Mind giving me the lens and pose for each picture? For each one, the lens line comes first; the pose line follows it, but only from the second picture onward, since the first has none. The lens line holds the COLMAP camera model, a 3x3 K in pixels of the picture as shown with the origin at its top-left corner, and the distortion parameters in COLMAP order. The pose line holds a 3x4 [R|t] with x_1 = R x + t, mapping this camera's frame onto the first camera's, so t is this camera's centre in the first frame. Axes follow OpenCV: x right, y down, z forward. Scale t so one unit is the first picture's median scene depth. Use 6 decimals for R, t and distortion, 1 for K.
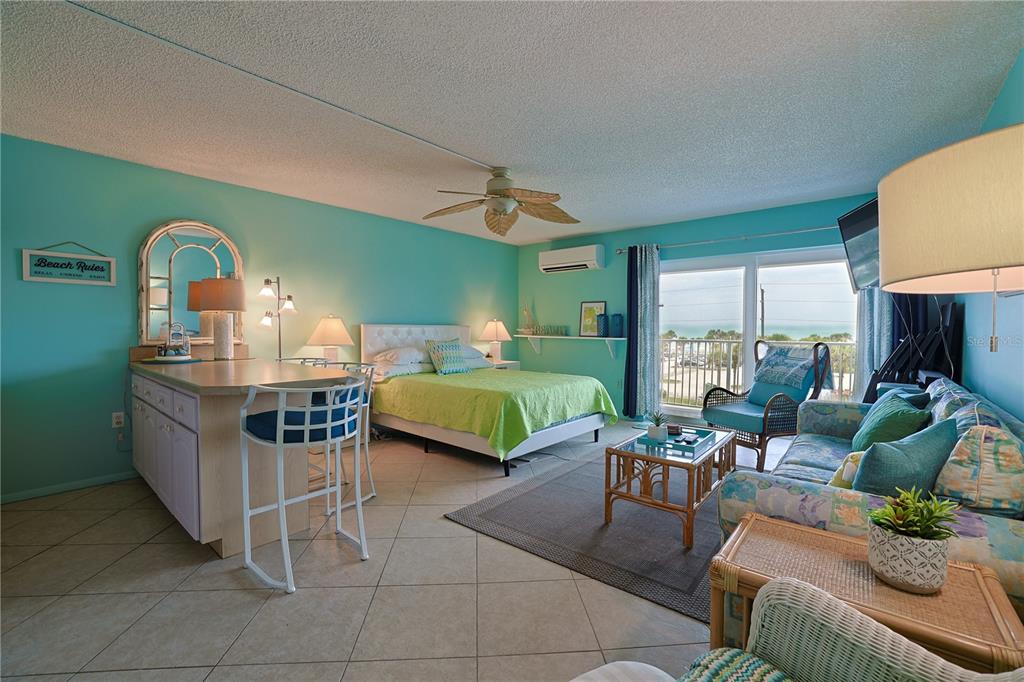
lens RADIAL K [[448.9, 0, 514.0], [0, 448.9, 333.0], [0, 0, 1]] dist [0.014984, 0.001543]
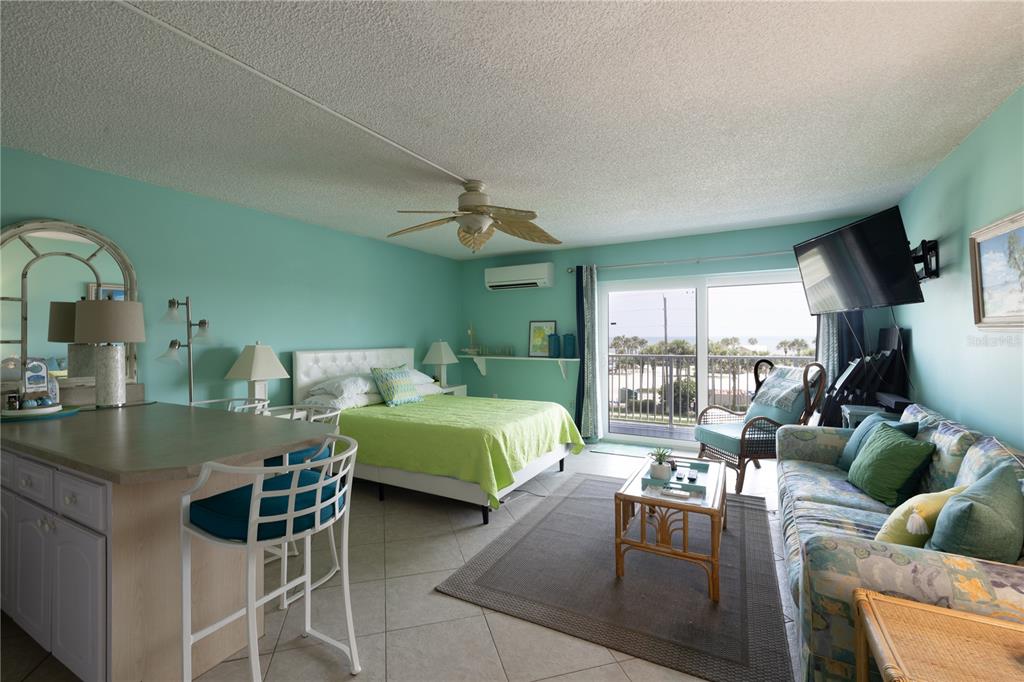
lens RADIAL K [[448.9, 0, 512.8], [0, 448.9, 333.8], [0, 0, 1]] dist [0.014984, 0.001543]
pose [[0.979963, -0.009115, 0.198972, -0.150198], [0.013007, 0.999749, -0.018265, -0.046602], [-0.198755, 0.020487, 0.979835, 0.113167]]
